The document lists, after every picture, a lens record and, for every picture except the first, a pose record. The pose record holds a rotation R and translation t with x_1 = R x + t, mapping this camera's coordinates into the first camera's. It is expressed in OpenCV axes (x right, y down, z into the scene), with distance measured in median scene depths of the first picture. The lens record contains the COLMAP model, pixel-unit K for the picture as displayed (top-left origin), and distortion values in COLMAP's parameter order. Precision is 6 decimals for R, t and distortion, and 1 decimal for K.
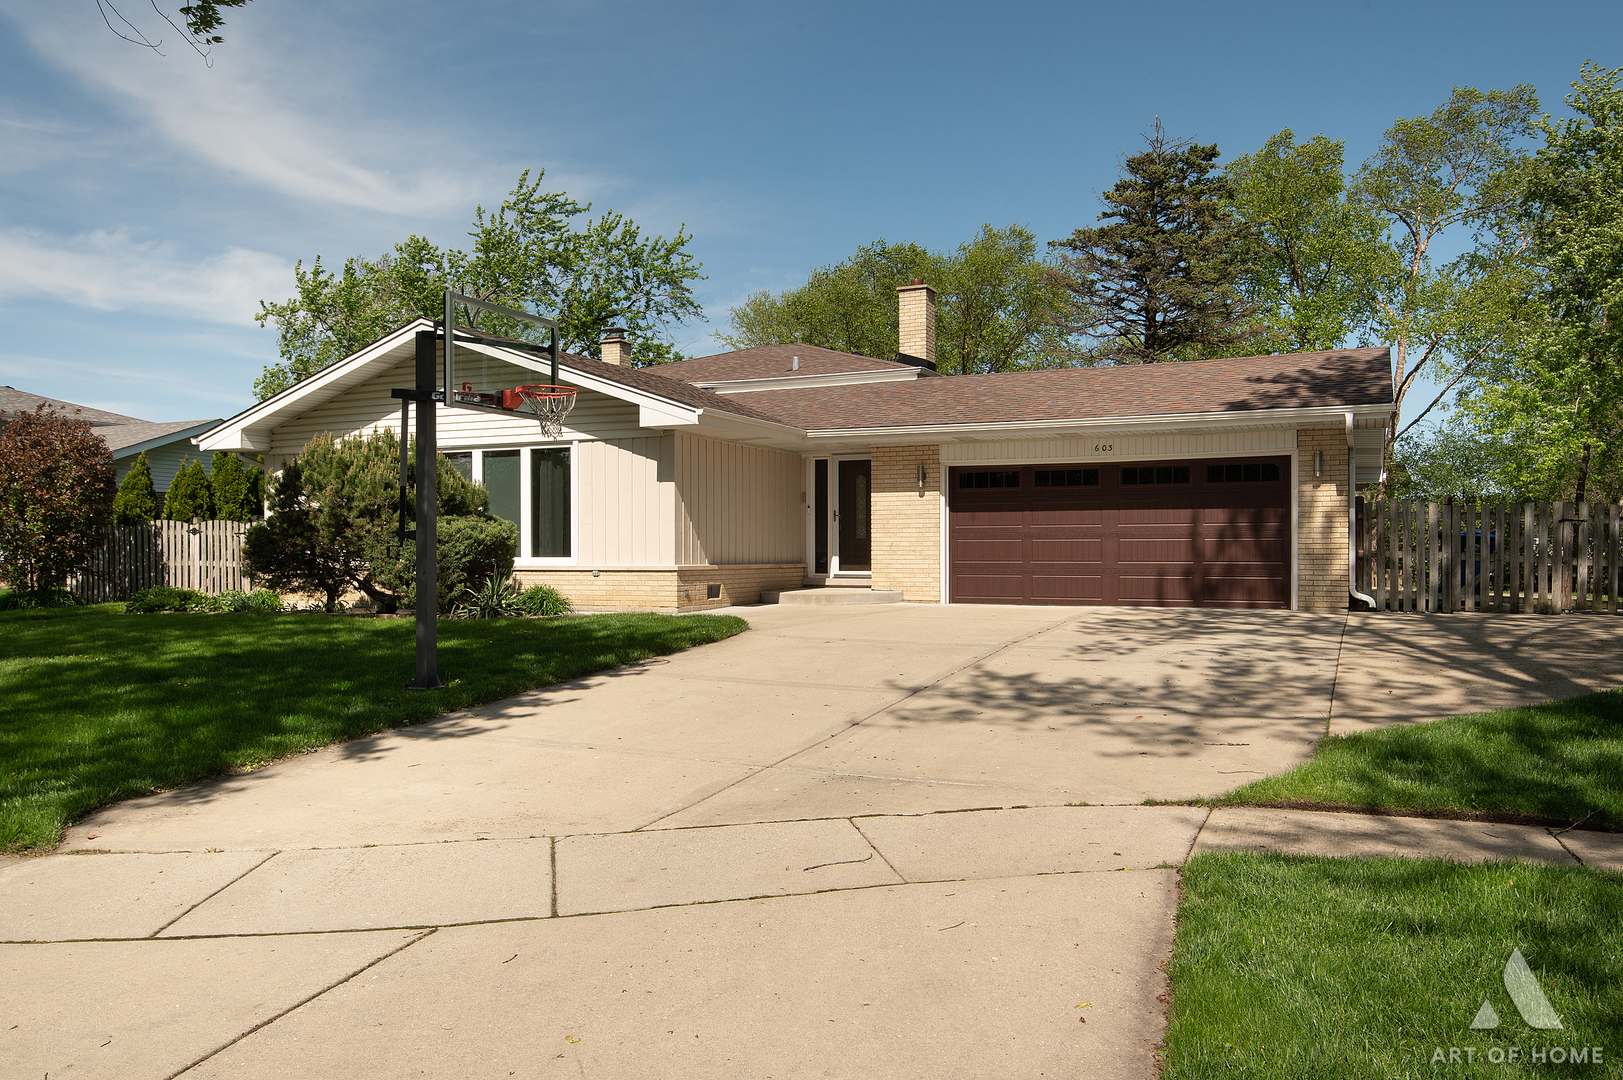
lens RADIAL K [[1183.2, 0, 811.5], [0, 1183.2, 540.0], [0, 0, 1]] dist [0.001662, 0.000692]
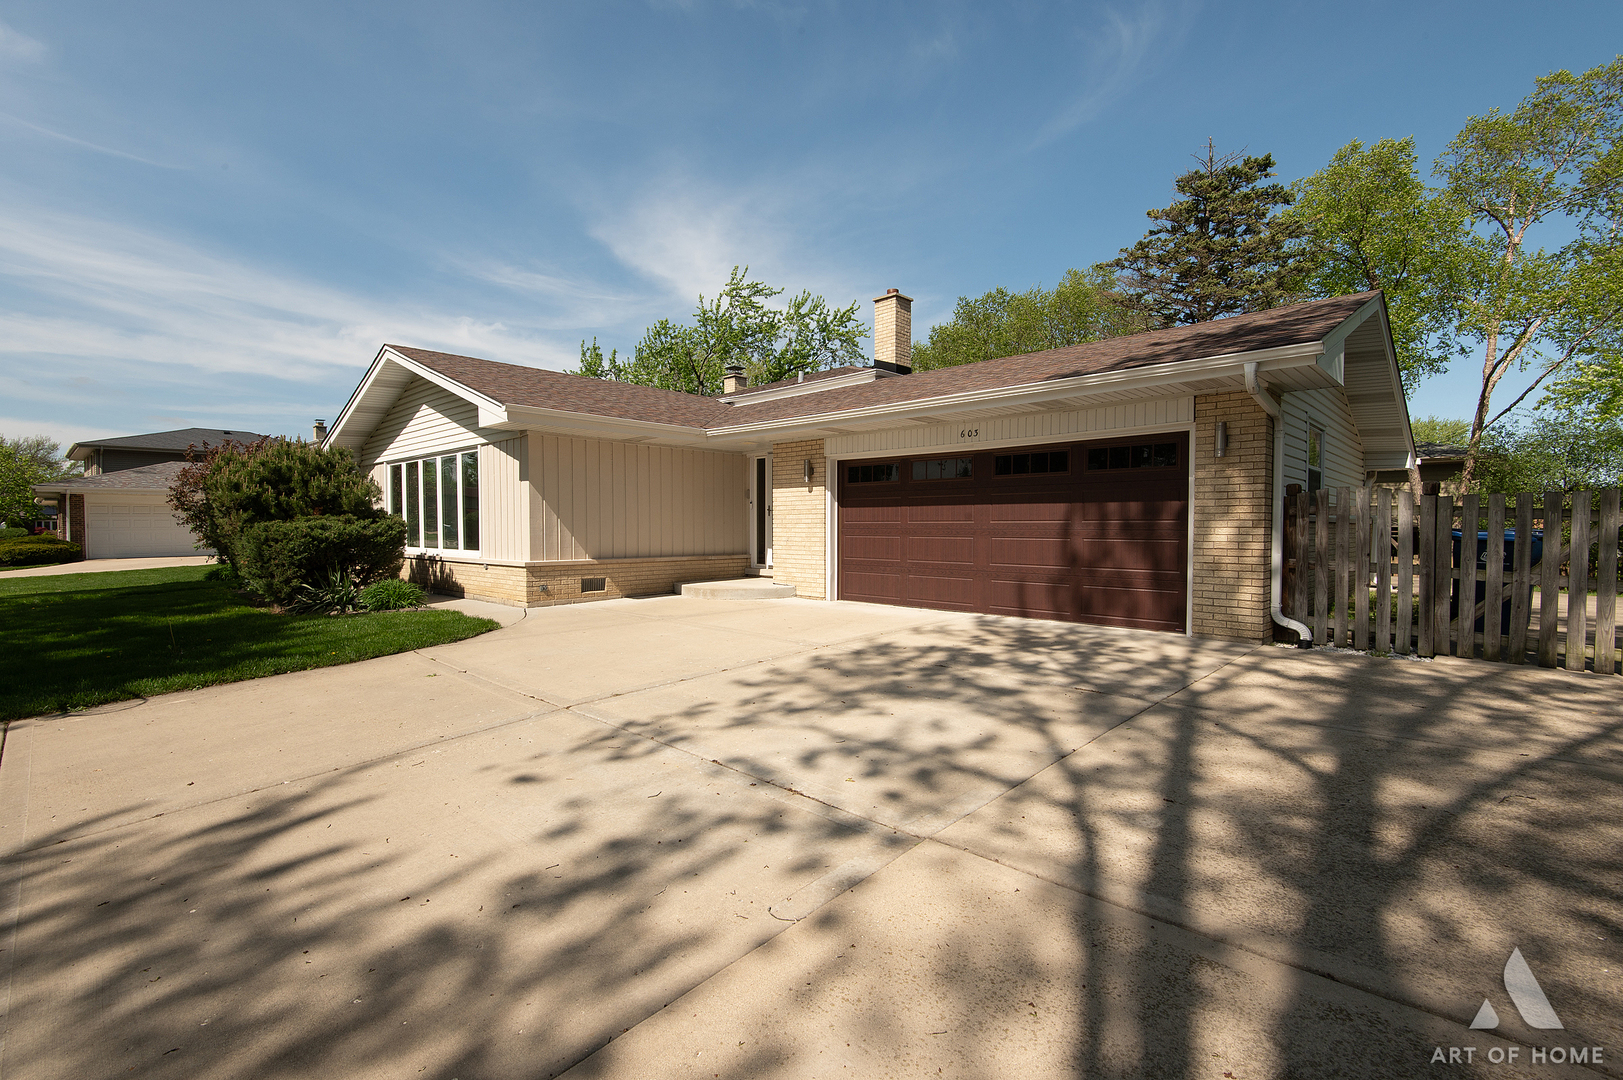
lens RADIAL K [[719.9, 0, 805.7], [0, 719.9, 546.3], [0, 0, 1]] dist [0.003025, -0.000459]
pose [[0.945339, 0.011392, -0.325891, 0.286614], [0.000331, 0.999356, 0.035893, -0.012959], [0.326090, -0.034039, 0.944726, 0.428797]]
